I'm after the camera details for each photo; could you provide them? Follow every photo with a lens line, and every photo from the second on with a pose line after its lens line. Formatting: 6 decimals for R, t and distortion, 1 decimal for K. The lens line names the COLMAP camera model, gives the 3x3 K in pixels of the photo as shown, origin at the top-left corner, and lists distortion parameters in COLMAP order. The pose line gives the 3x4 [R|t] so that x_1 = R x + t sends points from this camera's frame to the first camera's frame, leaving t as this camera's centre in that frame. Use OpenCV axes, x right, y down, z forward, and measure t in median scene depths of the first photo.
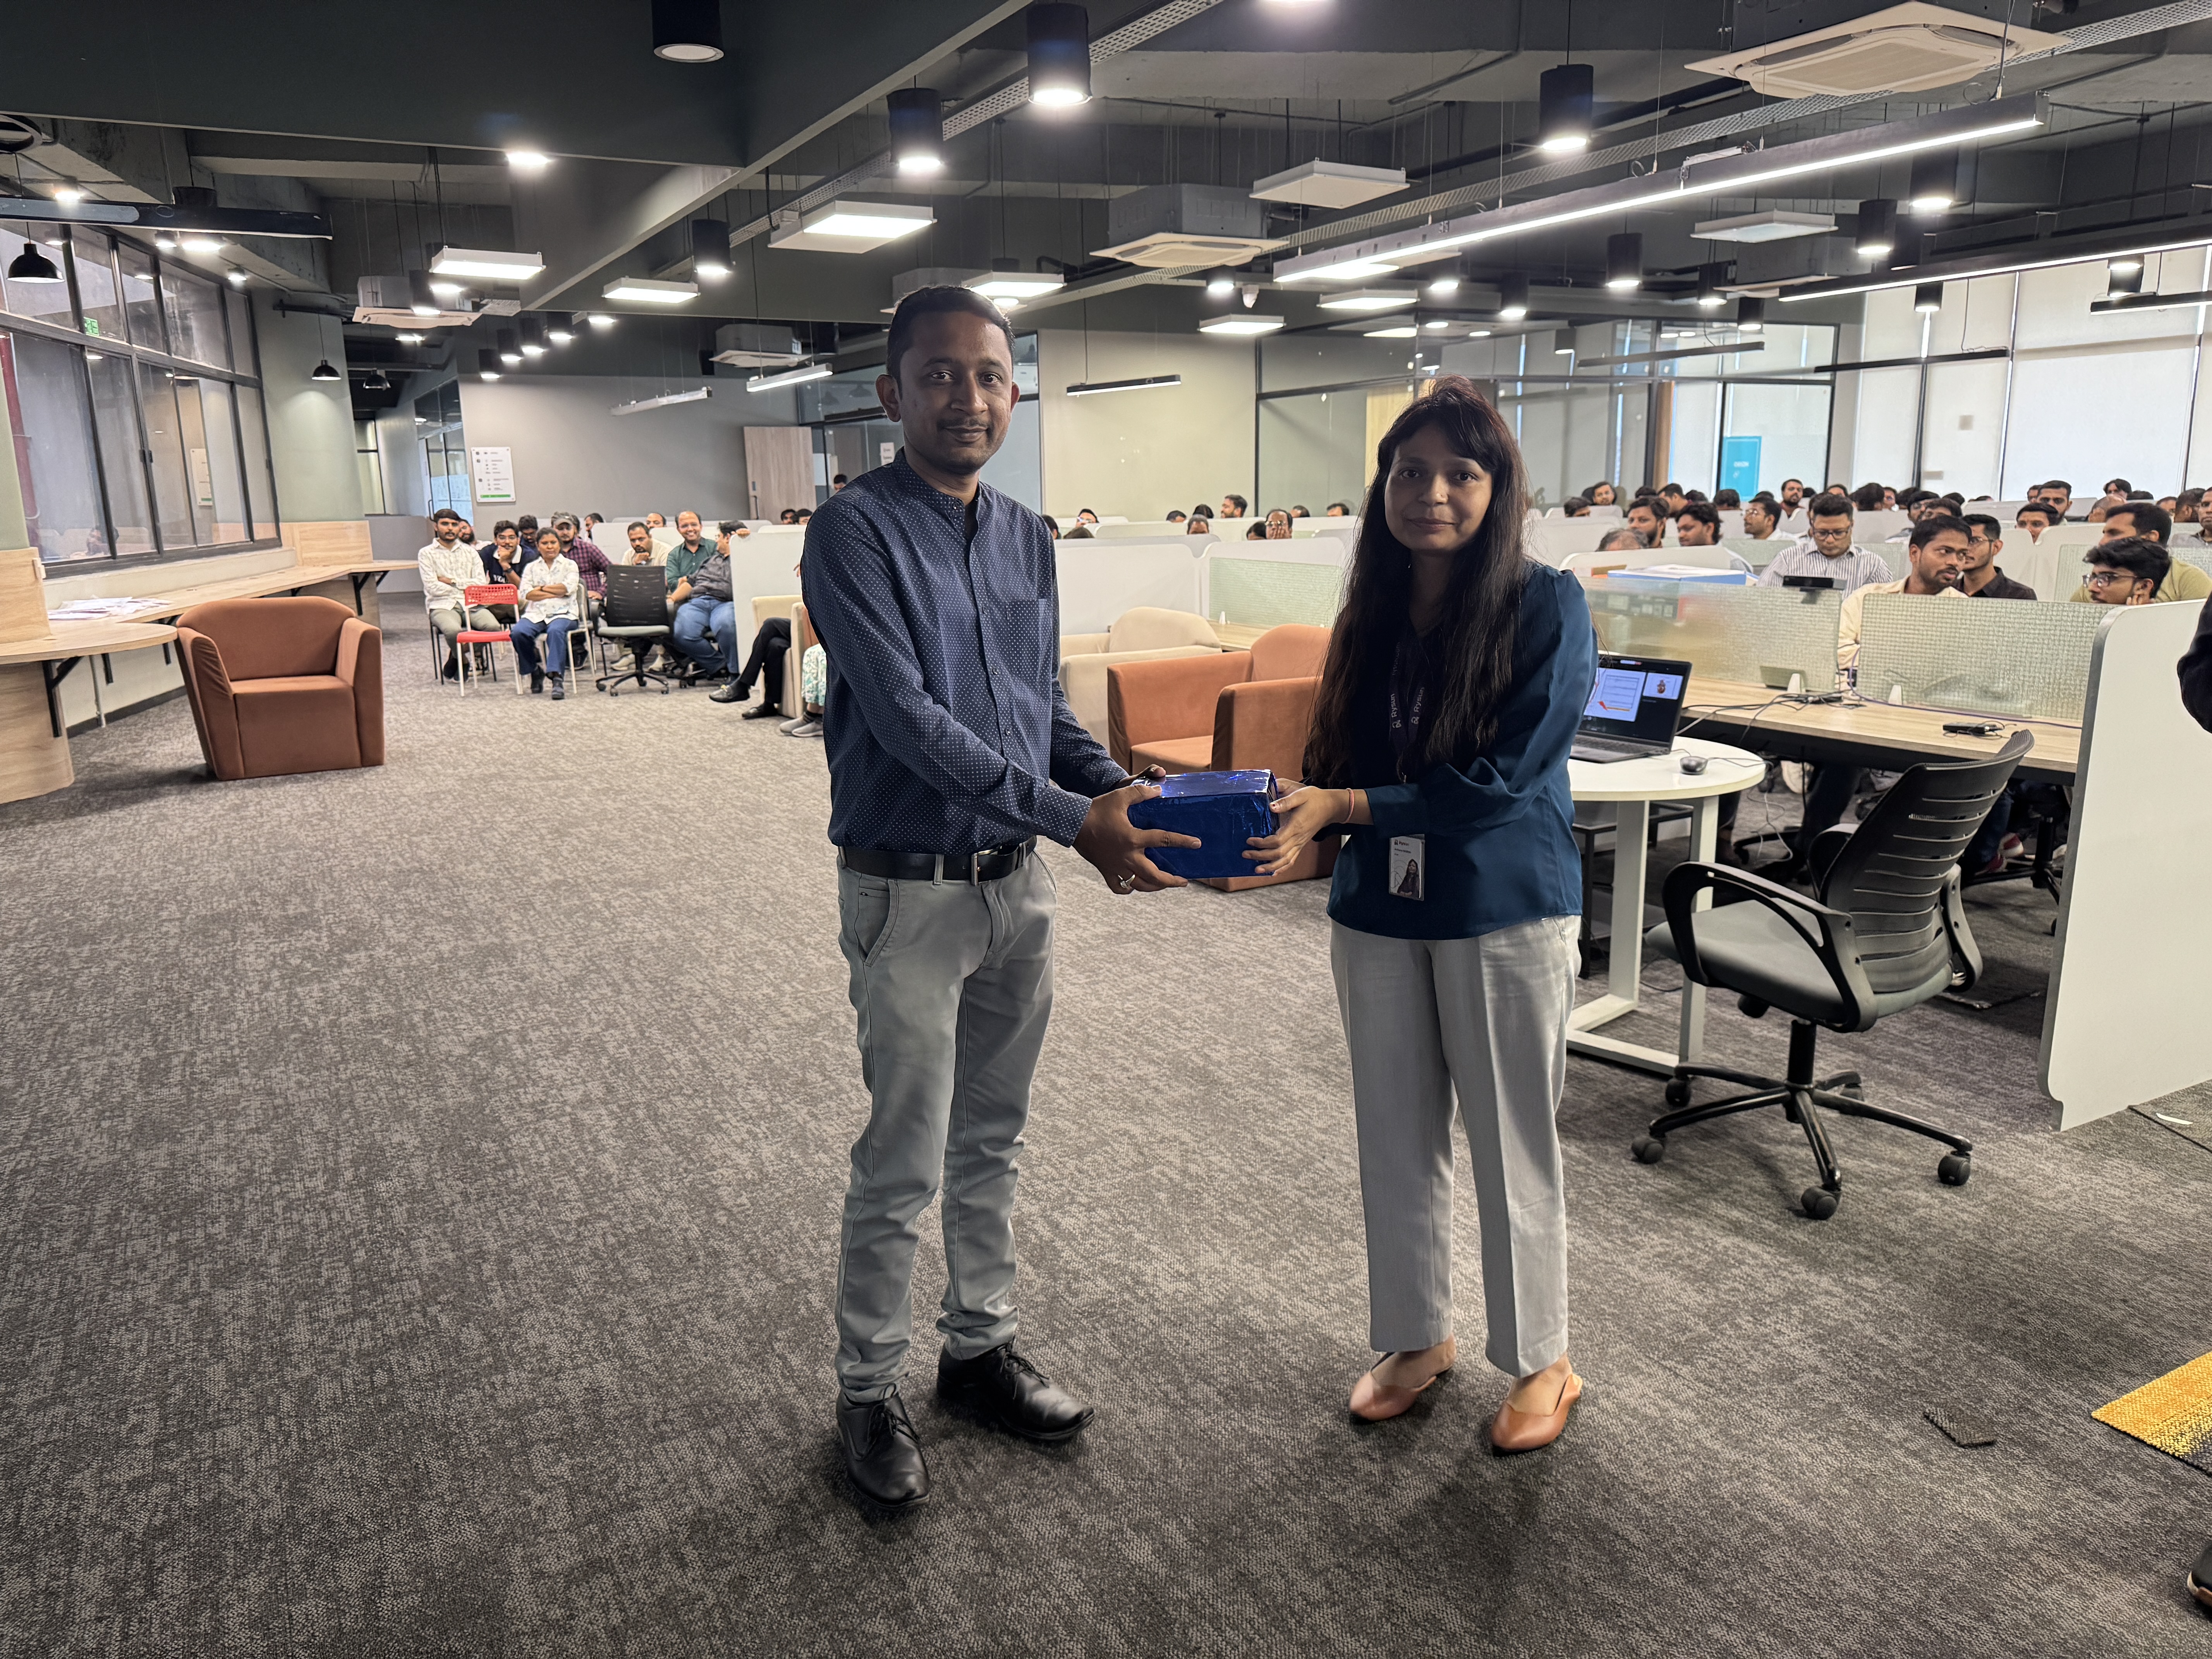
lens RADIAL K [[1555.4, 0, 1094.8], [0, 1555.4, 831.1], [0, 0, 1]] dist [0.054637, -0.068868]
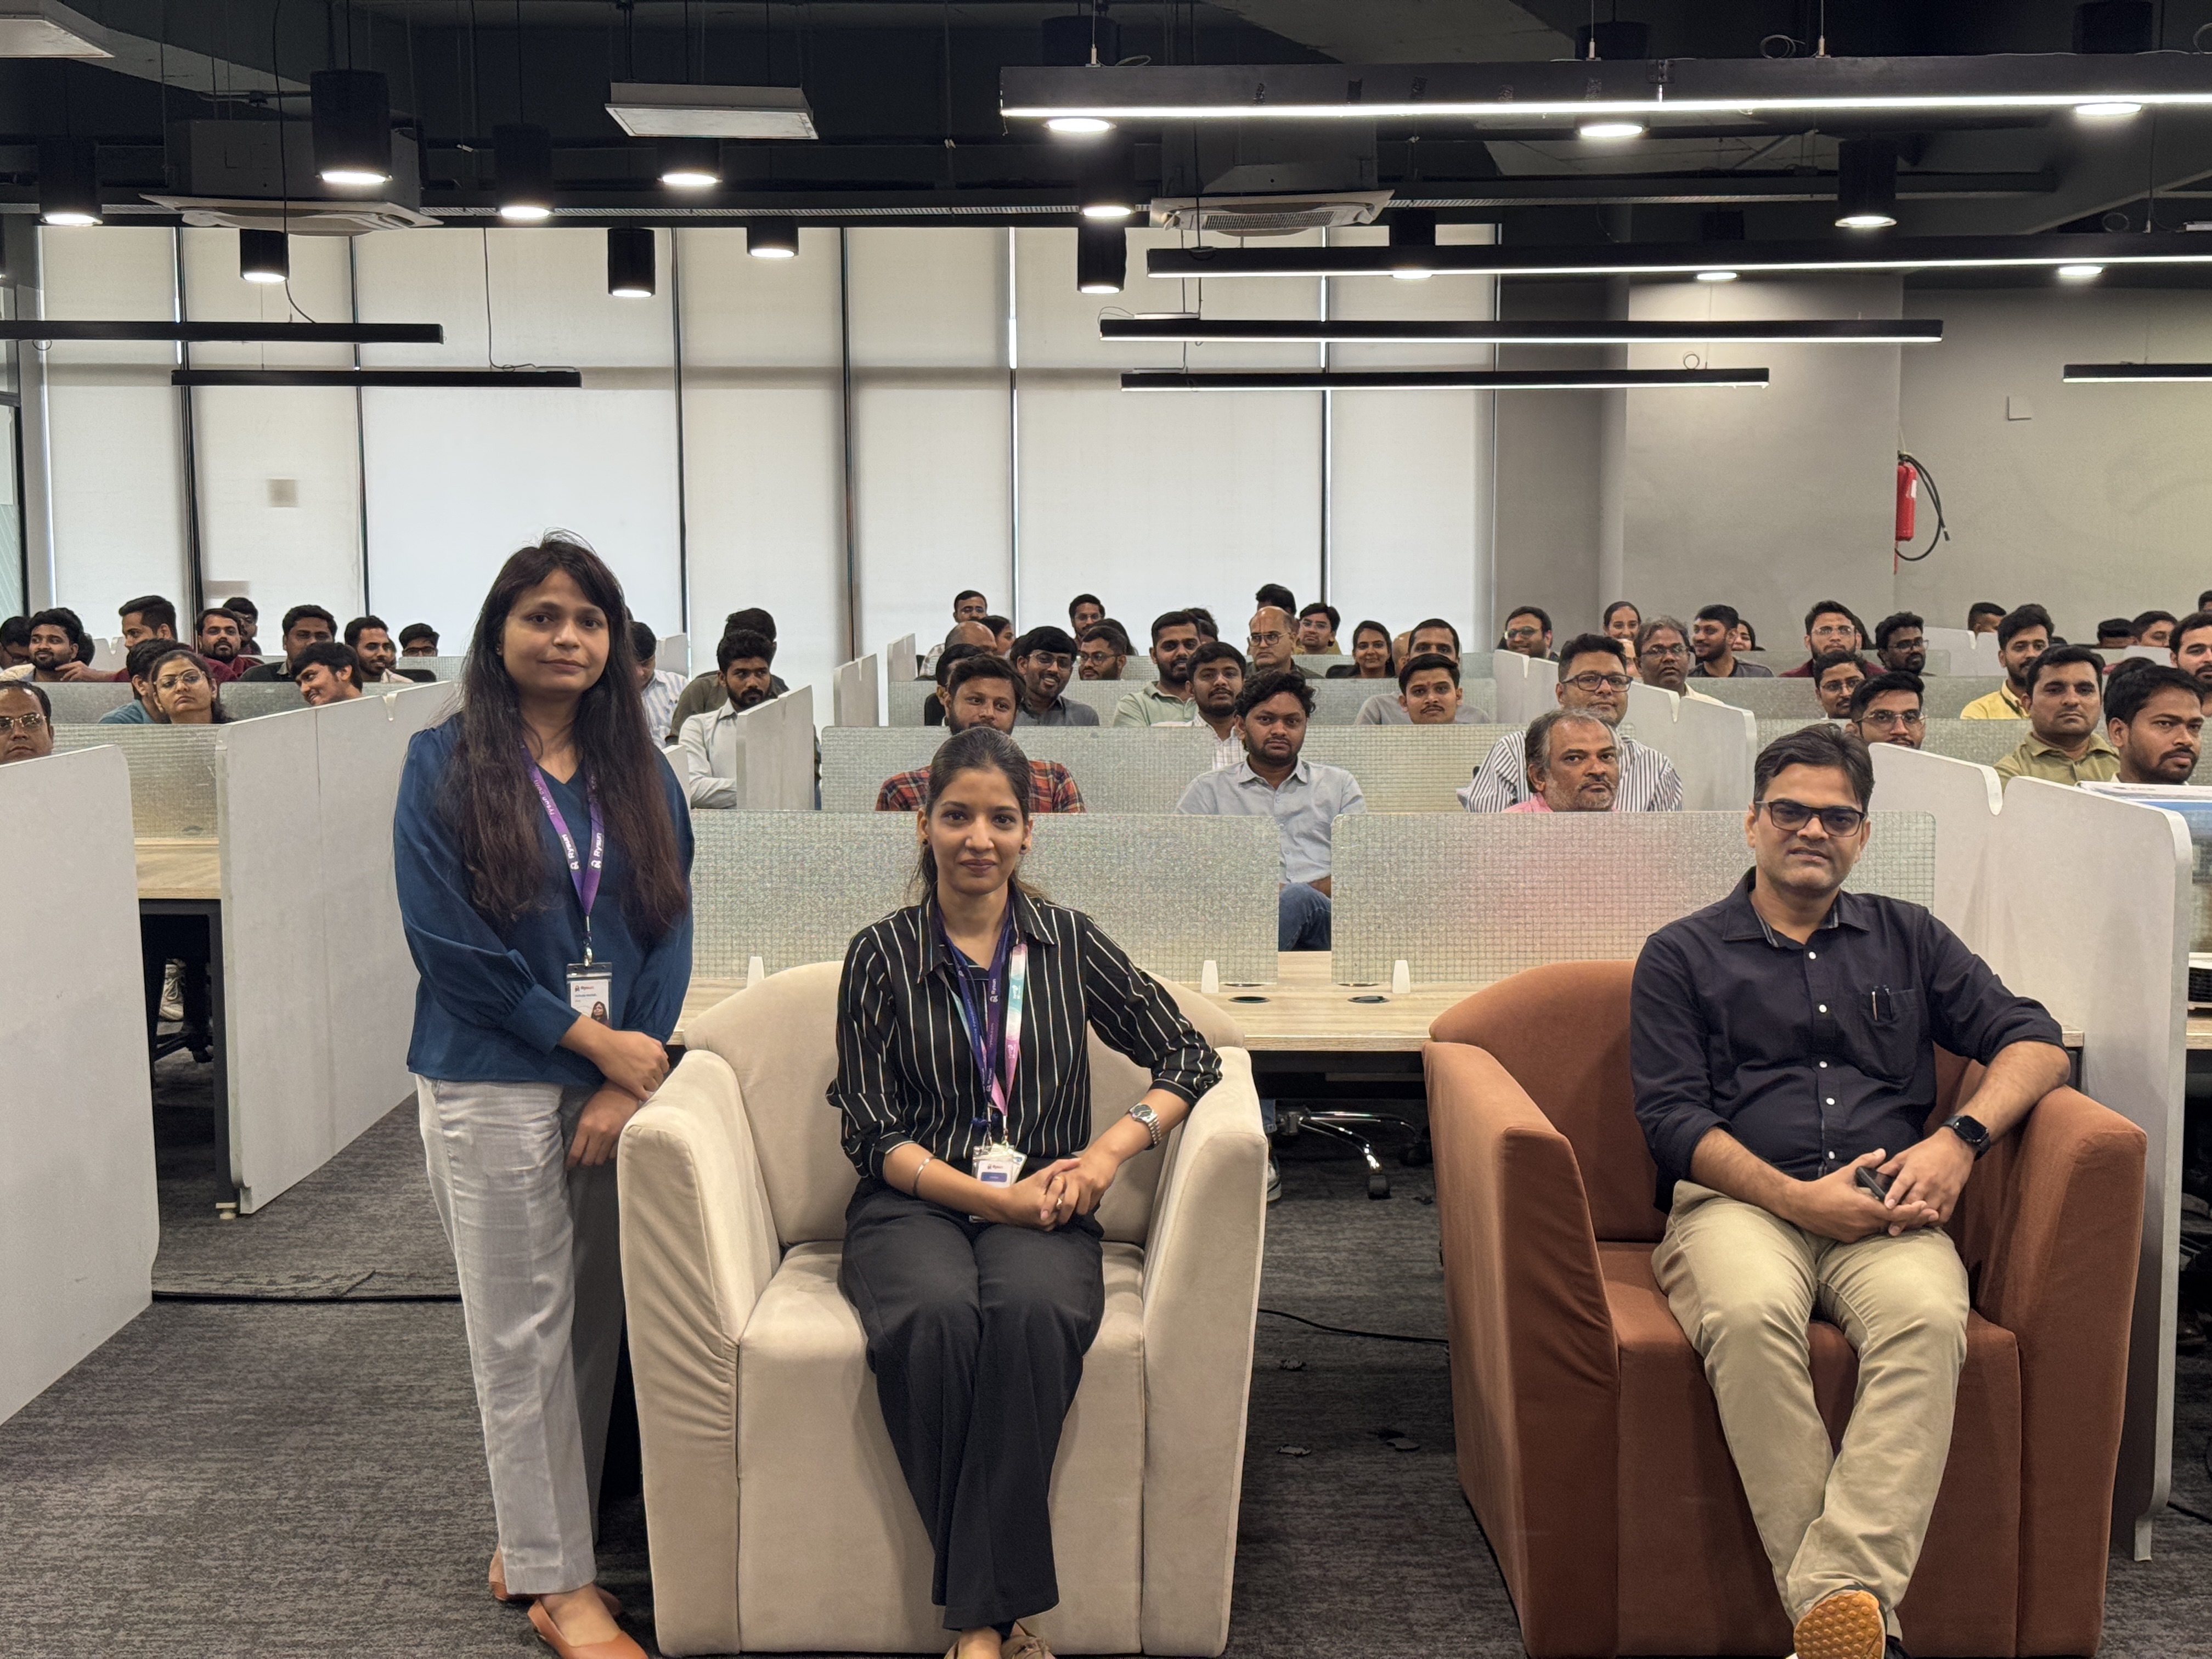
lens RADIAL K [[3087.9, 0, 1110.0], [0, 3087.9, 870.1], [0, 0, 1]] dist [0.102218, 0.000000]
pose [[0.472239, -0.072006, 0.878524, -0.773227], [0.184460, 0.982664, -0.018612, -0.202697], [-0.861954, 0.170842, 0.477335, 0.886579]]
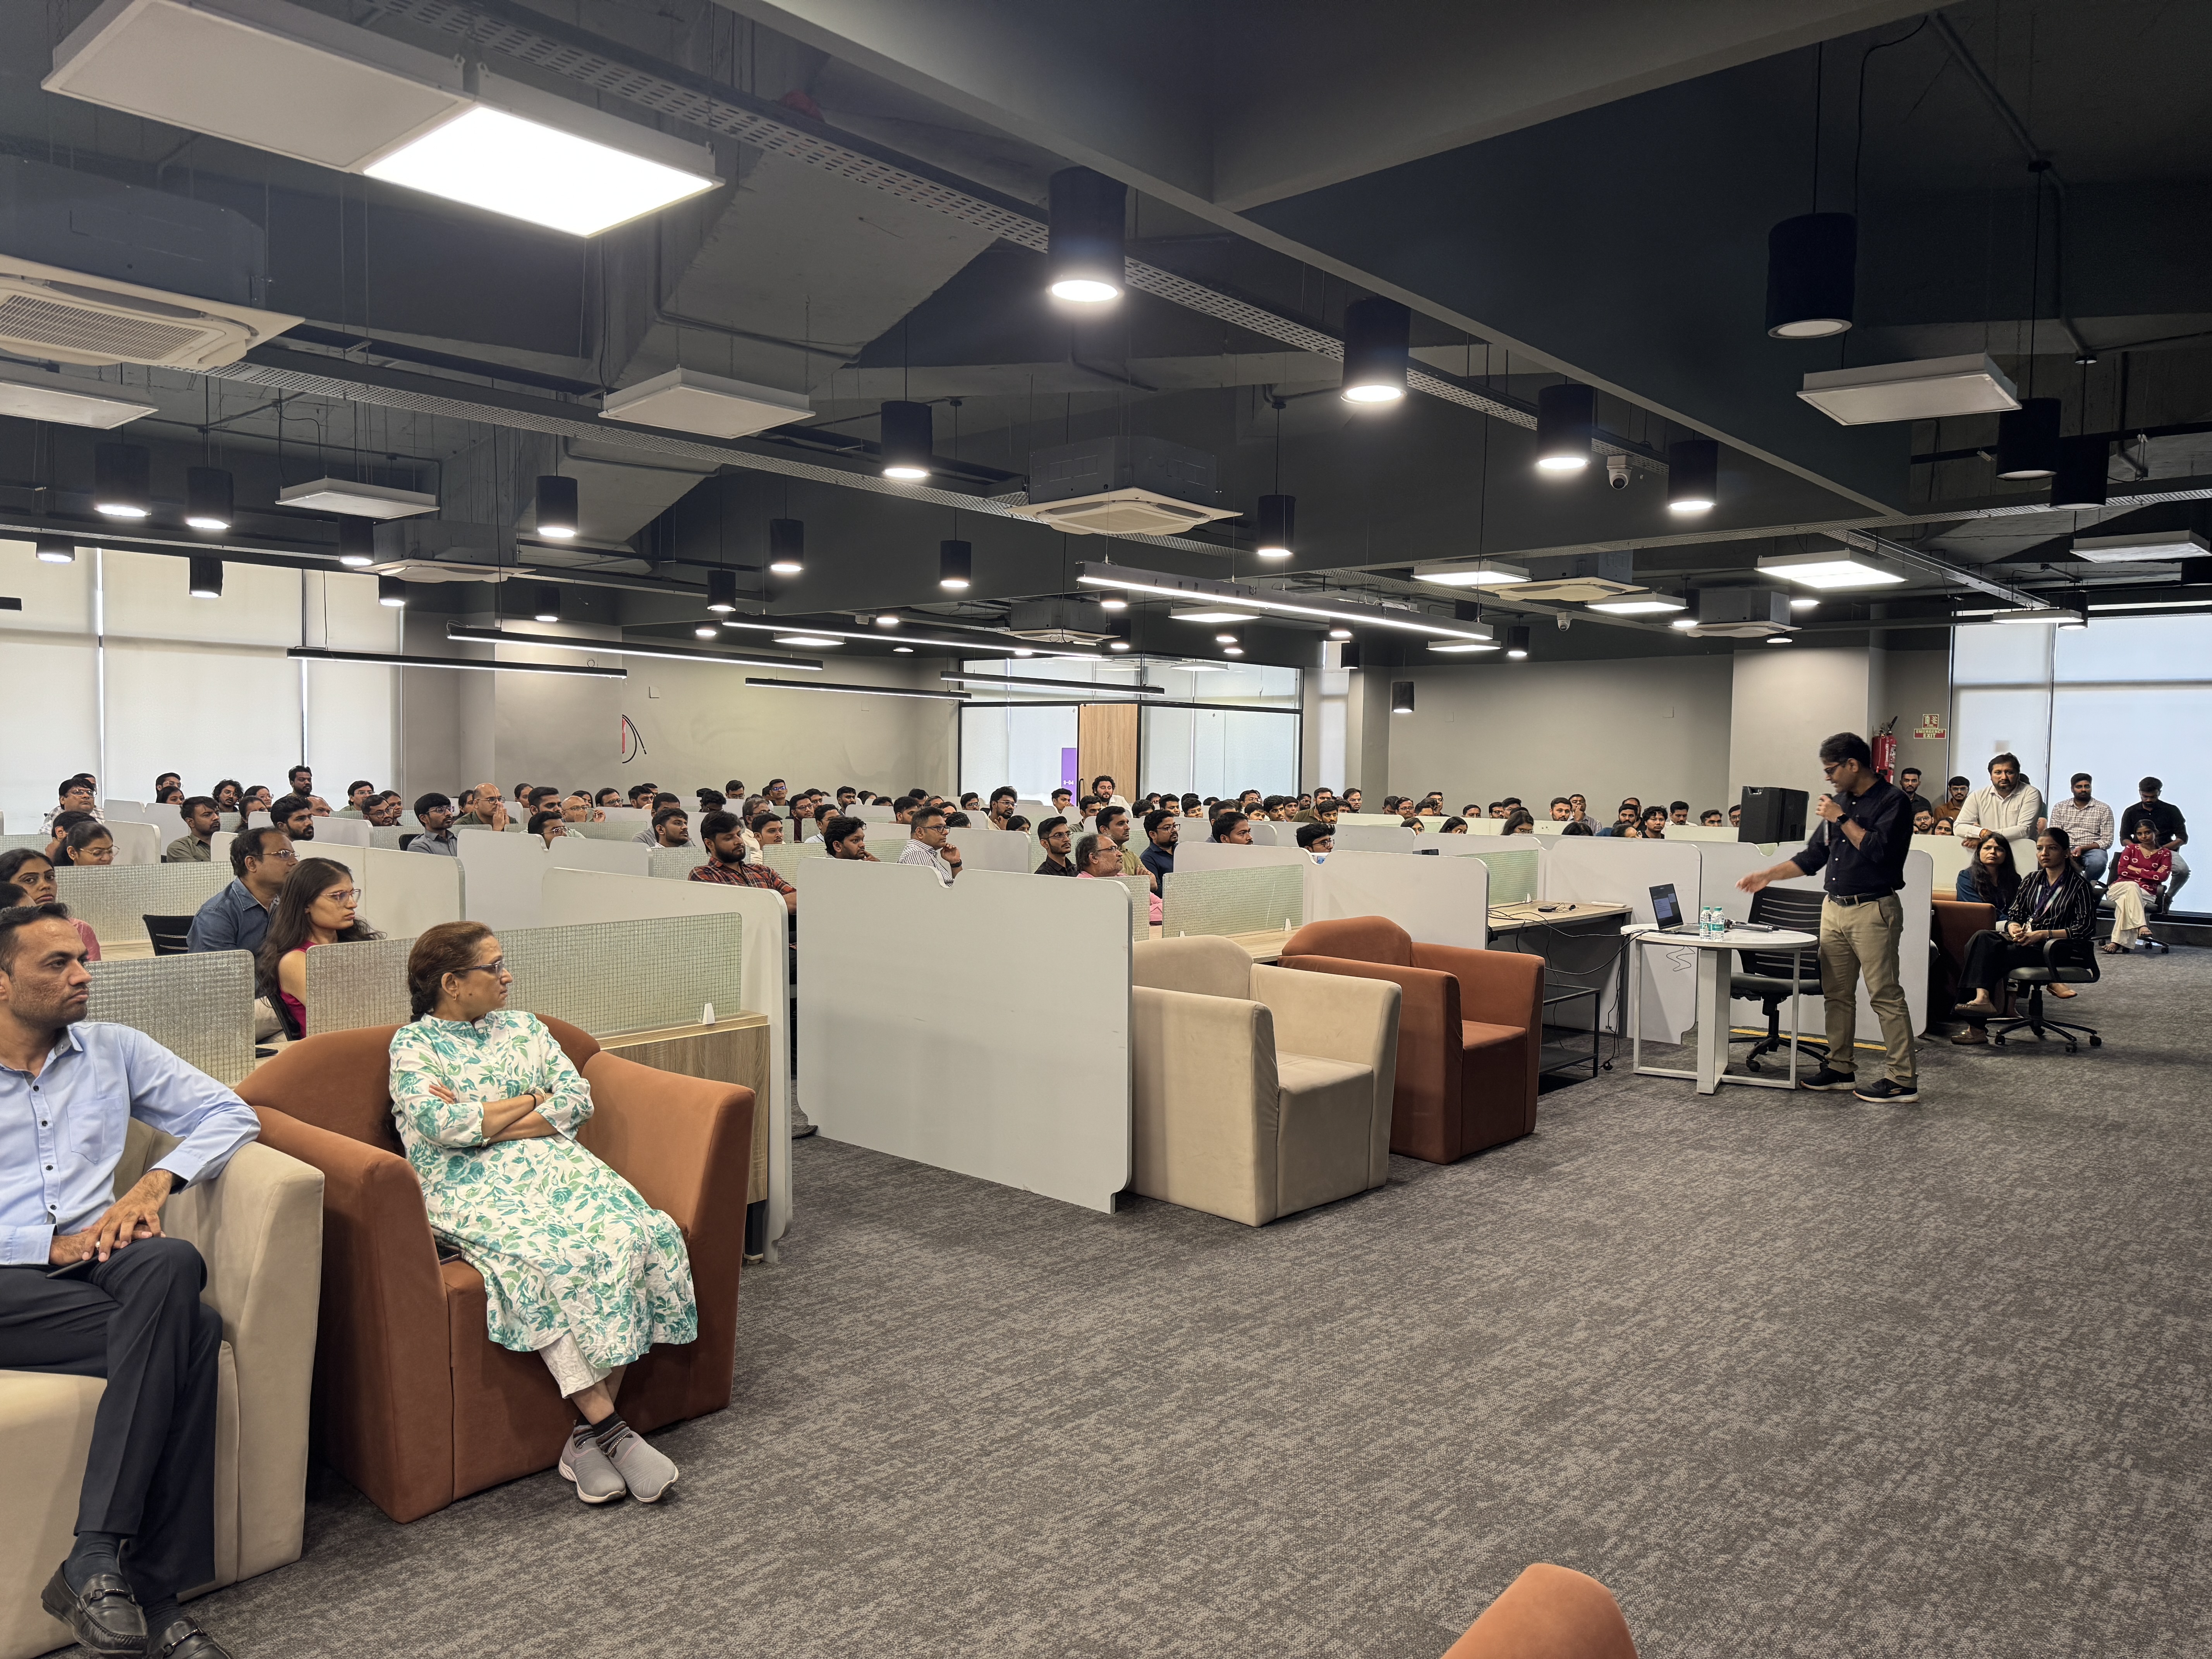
lens RADIAL K [[1555.4, 0, 1104.4], [0, 1555.4, 829.9], [0, 0, 1]] dist [0.054637, -0.068868]
pose [[-0.334393, -0.025733, 0.942082, -1.023665], [0.194868, 0.976137, 0.095832, -0.403910], [-0.922067, 0.215627, -0.321398, 1.808489]]
